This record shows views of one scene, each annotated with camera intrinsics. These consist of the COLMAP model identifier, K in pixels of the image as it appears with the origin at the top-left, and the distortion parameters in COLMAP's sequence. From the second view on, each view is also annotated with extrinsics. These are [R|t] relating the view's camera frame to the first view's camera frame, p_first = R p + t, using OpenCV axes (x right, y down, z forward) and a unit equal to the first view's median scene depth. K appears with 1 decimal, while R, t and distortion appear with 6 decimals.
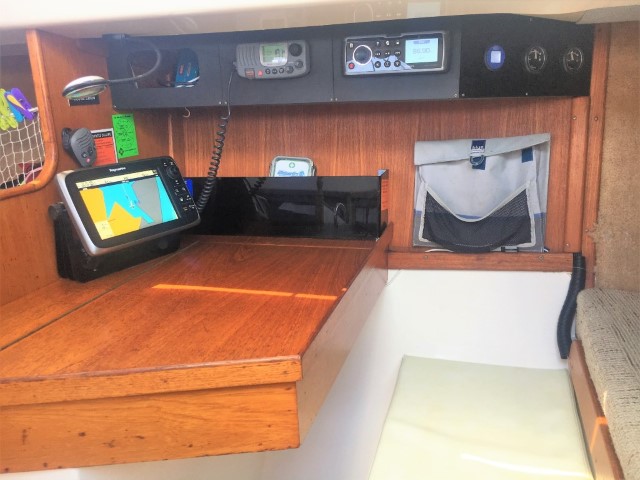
lens RADIAL K [[552.6, 0, 320.7], [0, 552.6, 238.2], [0, 0, 1]] dist [0.062166, -0.085025]
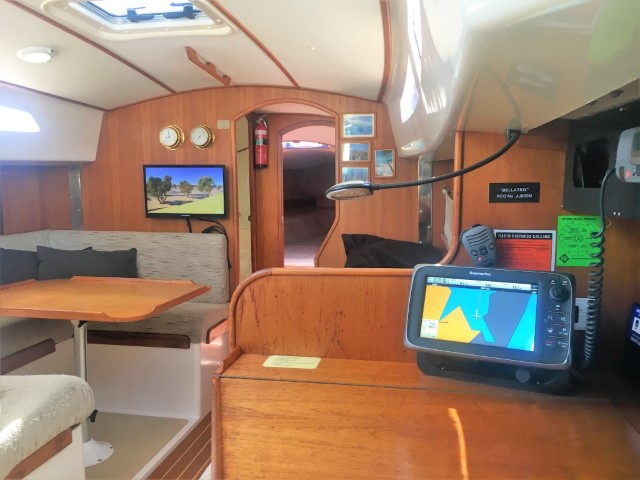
lens RADIAL K [[552.6, 0, 321.4], [0, 552.6, 239.0], [0, 0, 1]] dist [0.062166, -0.085025]
pose [[0.121363, 0.147426, -0.981599, 0.458909], [-0.258252, 0.959542, 0.112183, -0.198709], [0.958424, 0.239885, 0.154525, 0.551452]]
